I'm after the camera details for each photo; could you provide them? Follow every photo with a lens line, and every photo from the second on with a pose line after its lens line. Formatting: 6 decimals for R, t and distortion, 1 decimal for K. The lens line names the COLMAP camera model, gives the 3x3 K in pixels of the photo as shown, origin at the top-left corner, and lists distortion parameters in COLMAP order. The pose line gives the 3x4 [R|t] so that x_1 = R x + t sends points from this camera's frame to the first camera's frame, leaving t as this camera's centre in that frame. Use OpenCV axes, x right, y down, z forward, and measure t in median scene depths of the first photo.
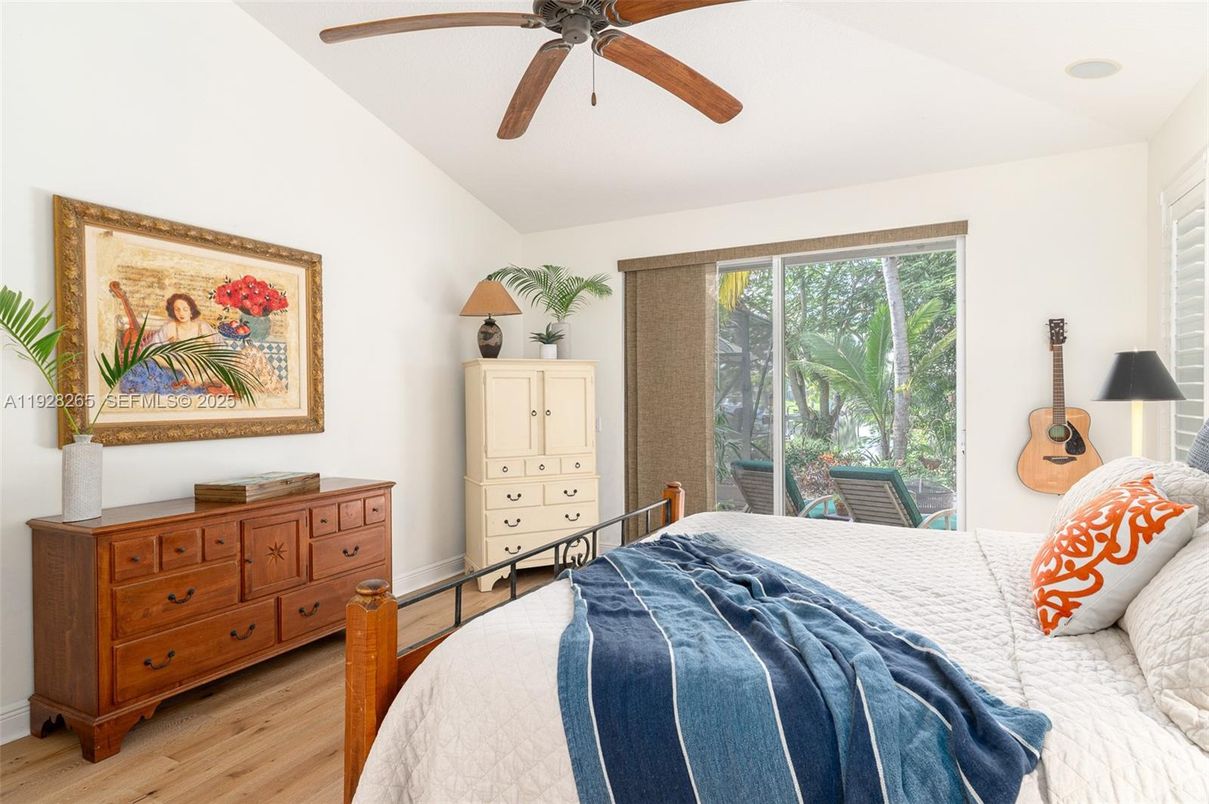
lens RADIAL K [[647.9, 0, 604.5], [0, 647.9, 402.0], [0, 0, 1]] dist [0.003832, 0.009372]
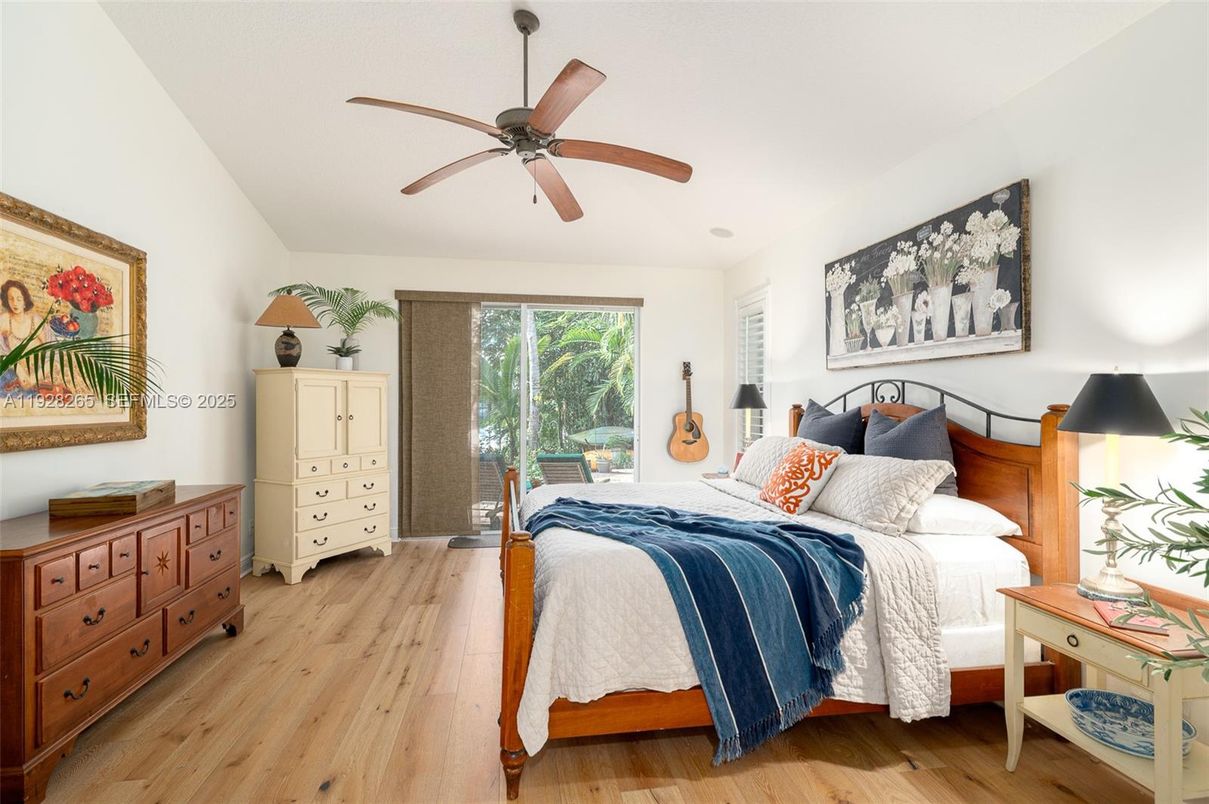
lens RADIAL K [[531.8, 0, 604.5], [0, 531.8, 402.0], [0, 0, 1]] dist [0.016305, -0.007461]
pose [[0.806949, 0.011522, 0.590509, -0.405495], [-0.003903, 0.999892, -0.014177, 0.001563], [-0.590609, 0.009135, 0.806906, -0.032700]]
